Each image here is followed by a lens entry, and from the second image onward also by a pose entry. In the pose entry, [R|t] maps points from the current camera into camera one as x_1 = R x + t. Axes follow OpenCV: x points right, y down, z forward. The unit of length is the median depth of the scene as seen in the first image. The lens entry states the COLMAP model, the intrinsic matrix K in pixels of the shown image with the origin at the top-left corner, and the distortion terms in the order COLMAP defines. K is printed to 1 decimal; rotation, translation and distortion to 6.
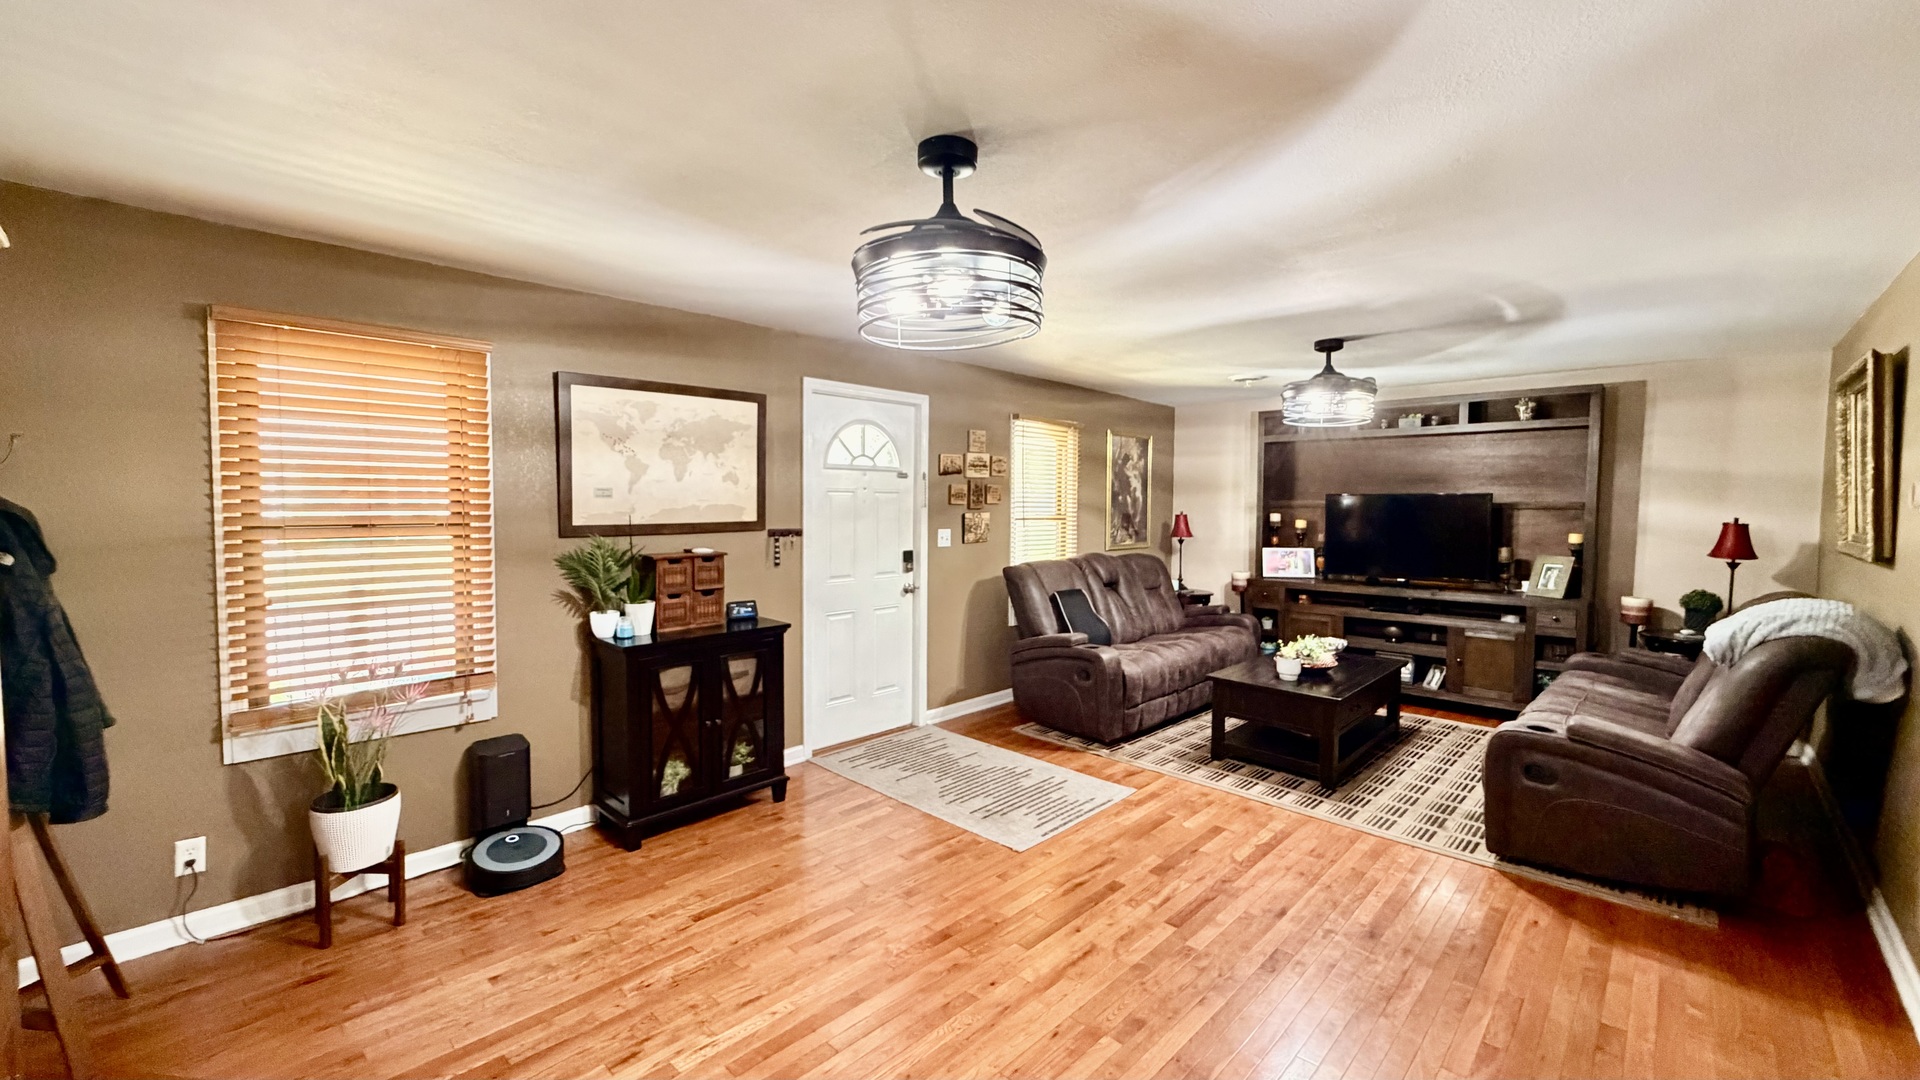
lens RADIAL K [[766.5, 0, 951.5], [0, 766.5, 541.0], [0, 0, 1]] dist [-0.000692, 0.000675]
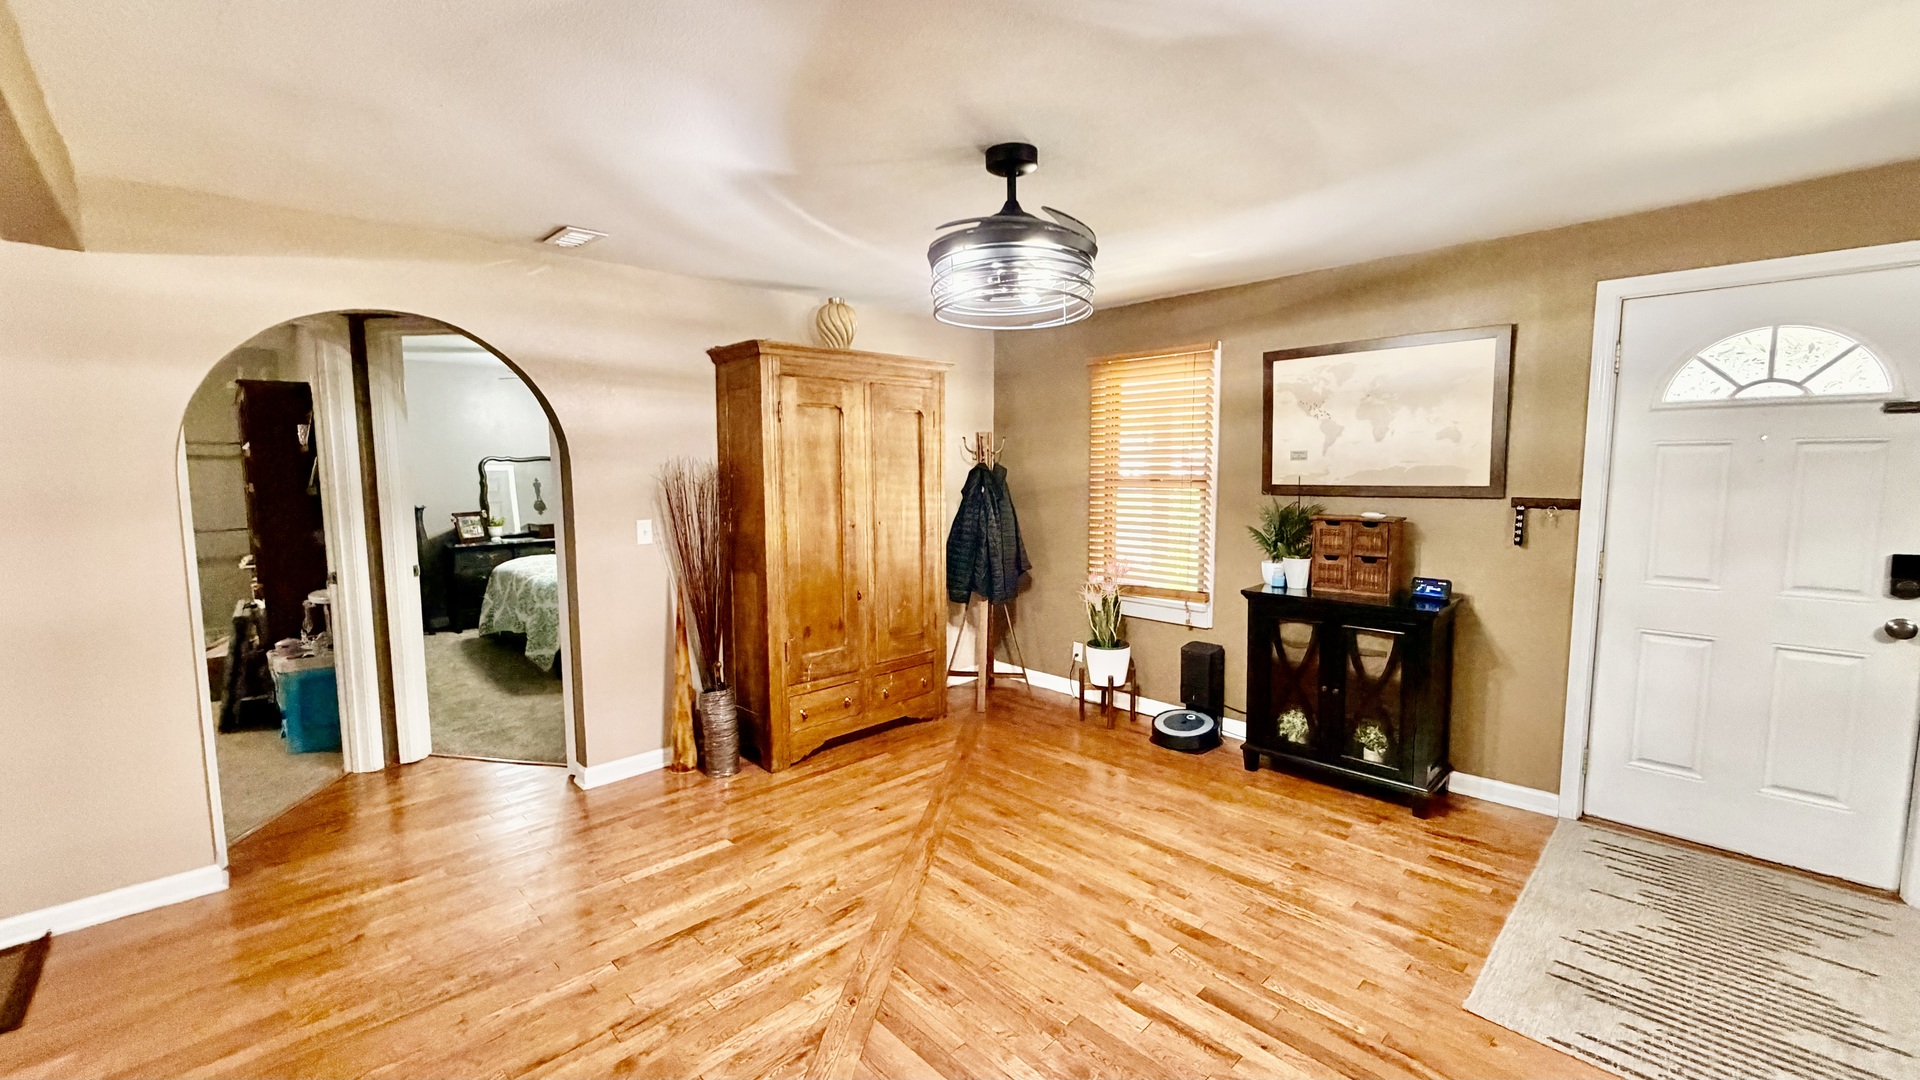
lens RADIAL K [[766.5, 0, 954.0], [0, 766.5, 540.5], [0, 0, 1]] dist [-0.000692, 0.000675]
pose [[-0.026551, 0.091475, -0.995453, 0.631284], [-0.047540, 0.994562, 0.092661, -0.019236], [0.998516, 0.049784, -0.022058, 0.513301]]
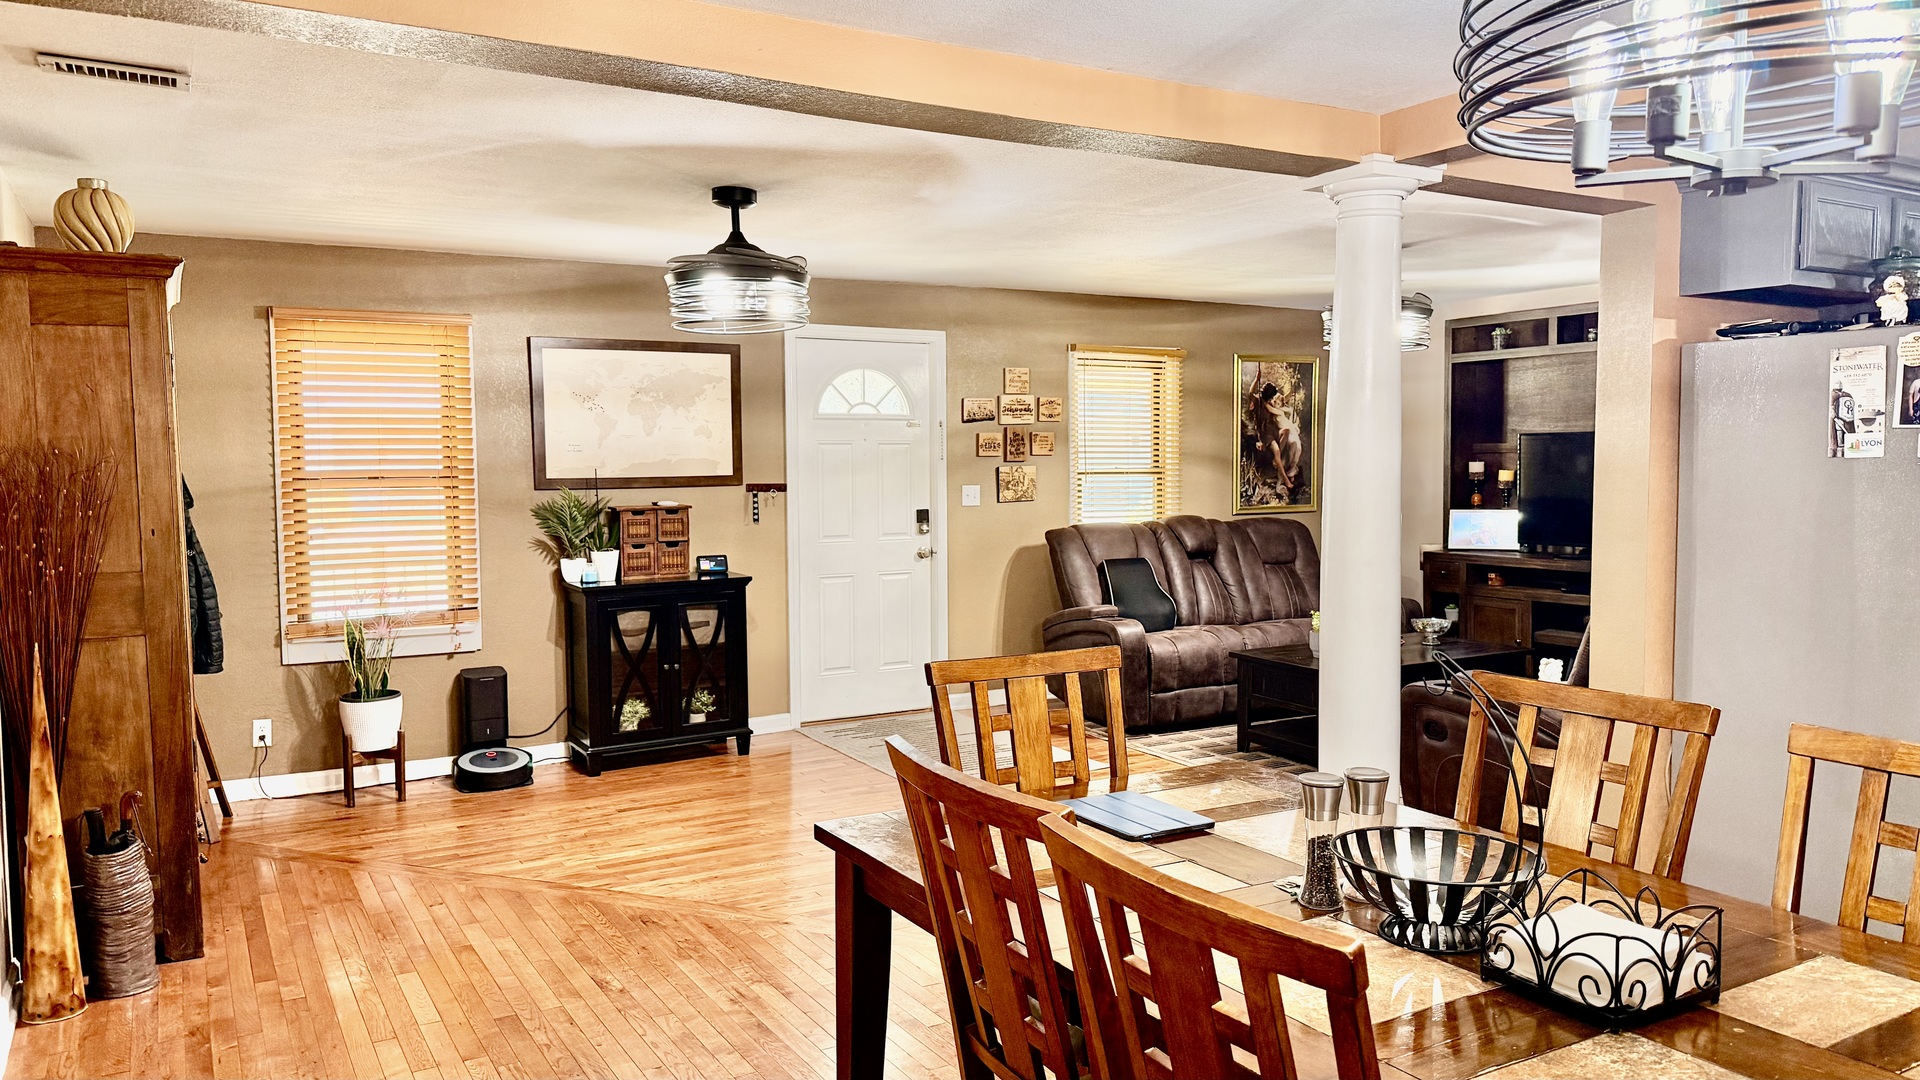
lens RADIAL K [[1352.0, 0, 959.6], [0, 1352.0, 547.5], [0, 0, 1]] dist [0.073823, -0.027973]
pose [[0.962794, 0.003862, -0.270209, 0.546019], [0.000158, 0.999890, 0.014853, 0.045047], [0.270237, -0.014343, 0.962687, -0.647259]]
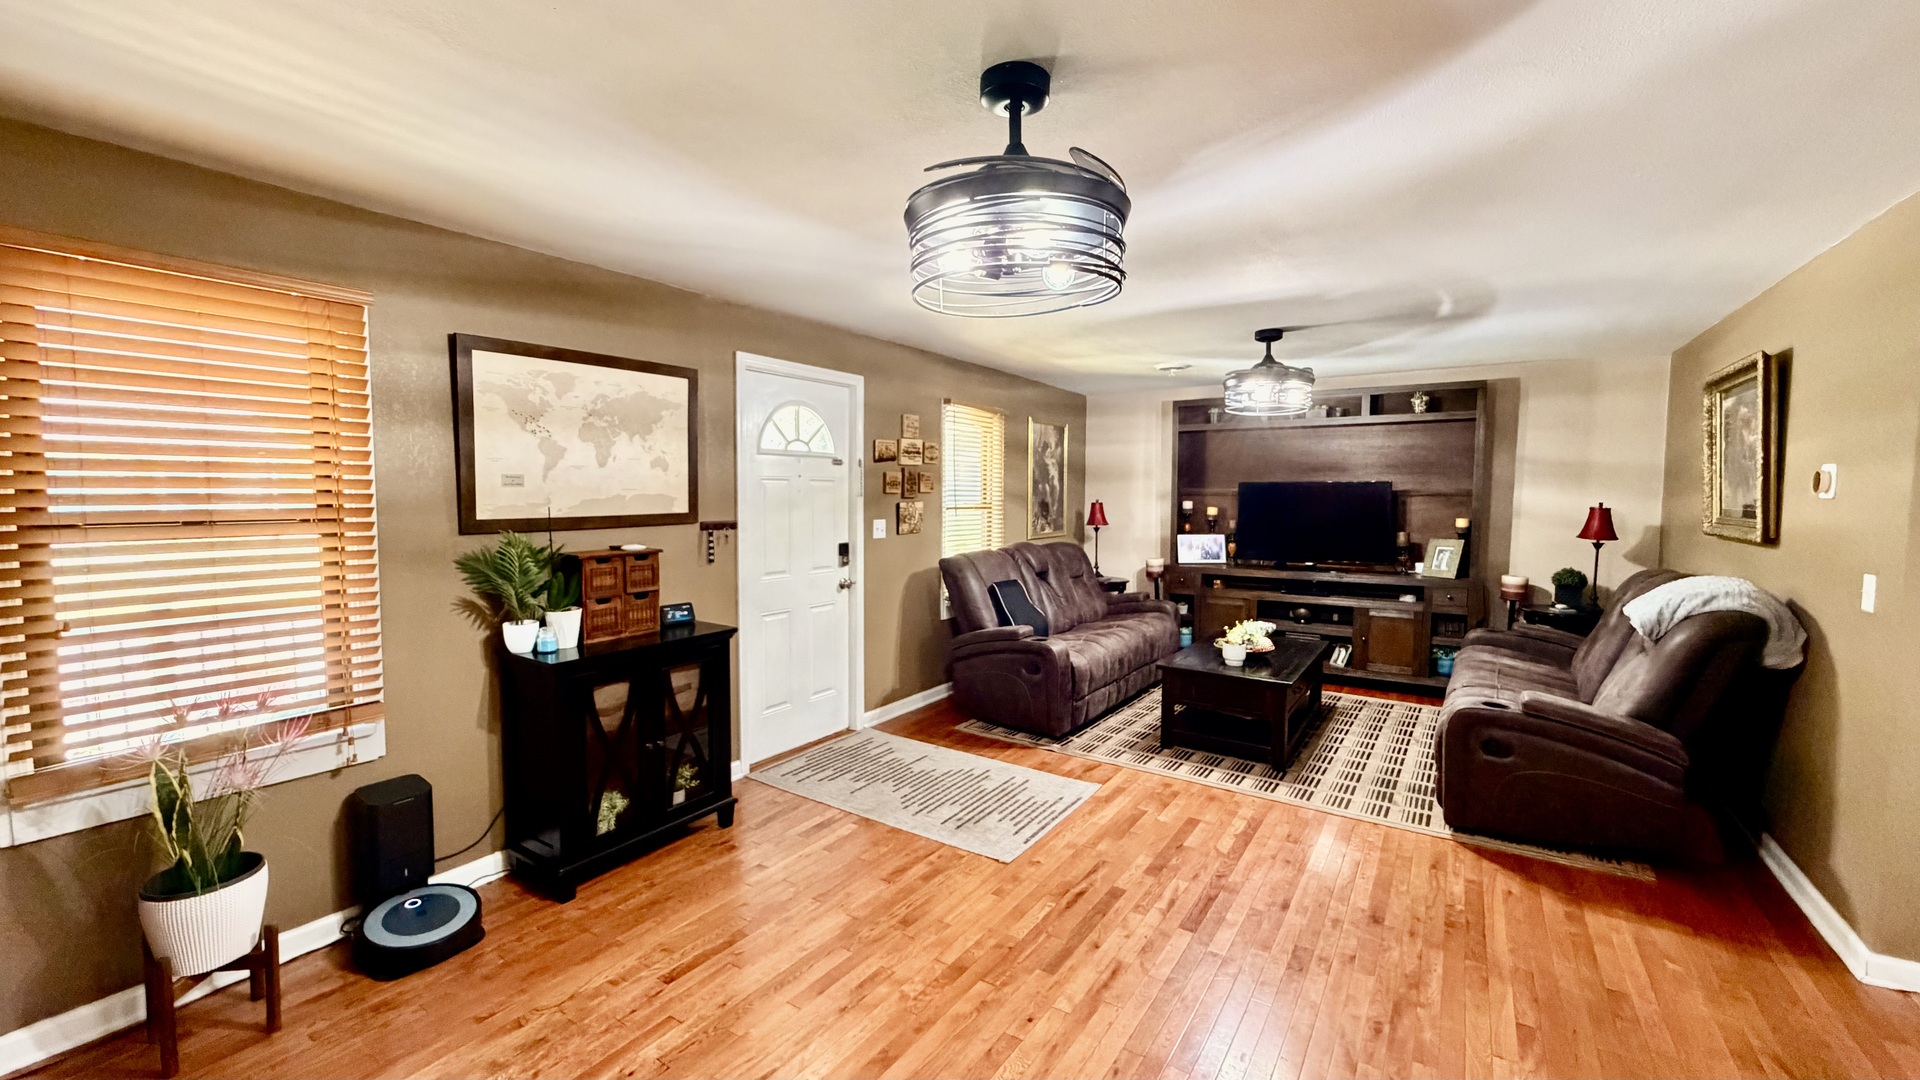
lens RADIAL K [[766.5, 0, 950.9], [0, 766.5, 541.0], [0, 0, 1]] dist [-0.000692, 0.000675]
pose [[0.984553, -0.014114, 0.174518, -0.123464], [0.011576, 0.999812, 0.015552, -0.003966], [-0.174705, -0.013292, 0.984531, 0.083423]]
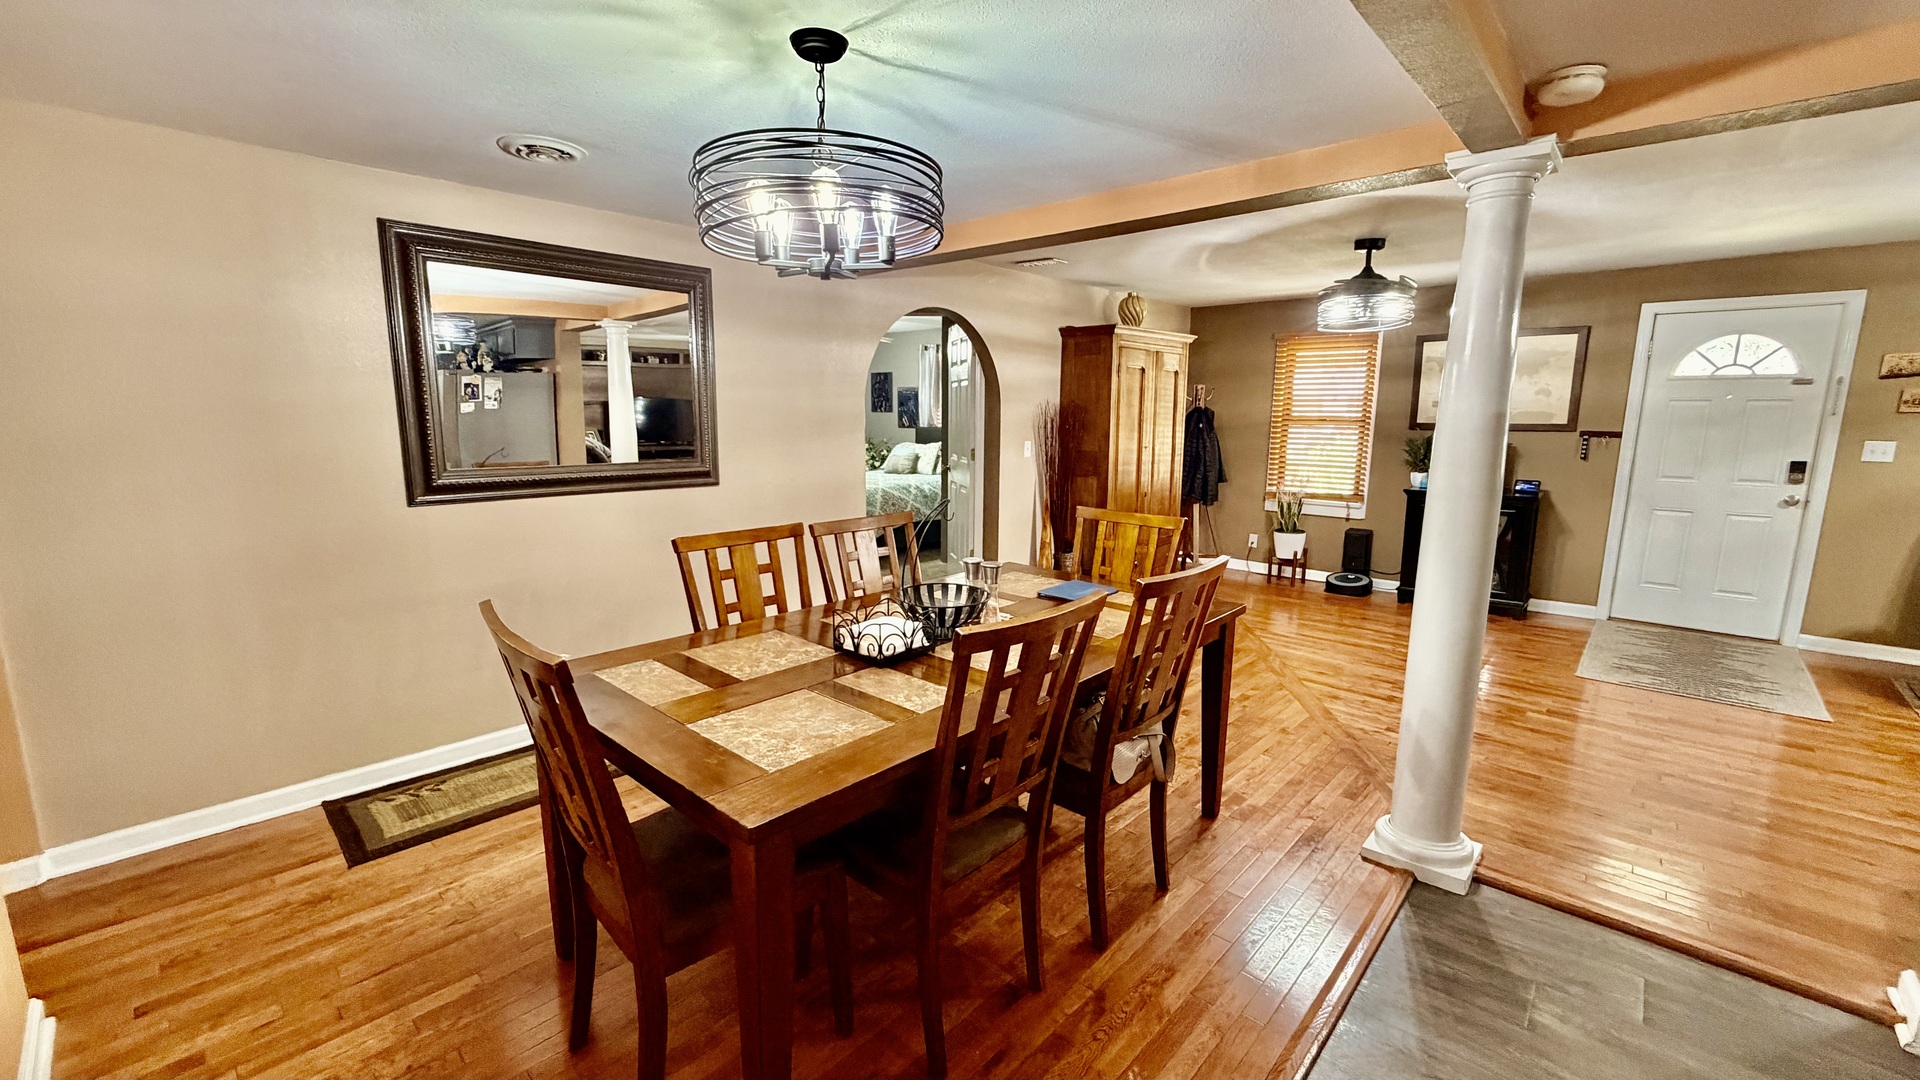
lens RADIAL K [[766.5, 0, 960.1], [0, 766.5, 538.3], [0, 0, 1]] dist [-0.000692, 0.000675]
pose [[0.028797, 0.157485, -0.987101, 1.184583], [-0.059320, 0.986040, 0.155585, 0.027994], [0.997824, 0.054075, 0.037737, -0.102355]]
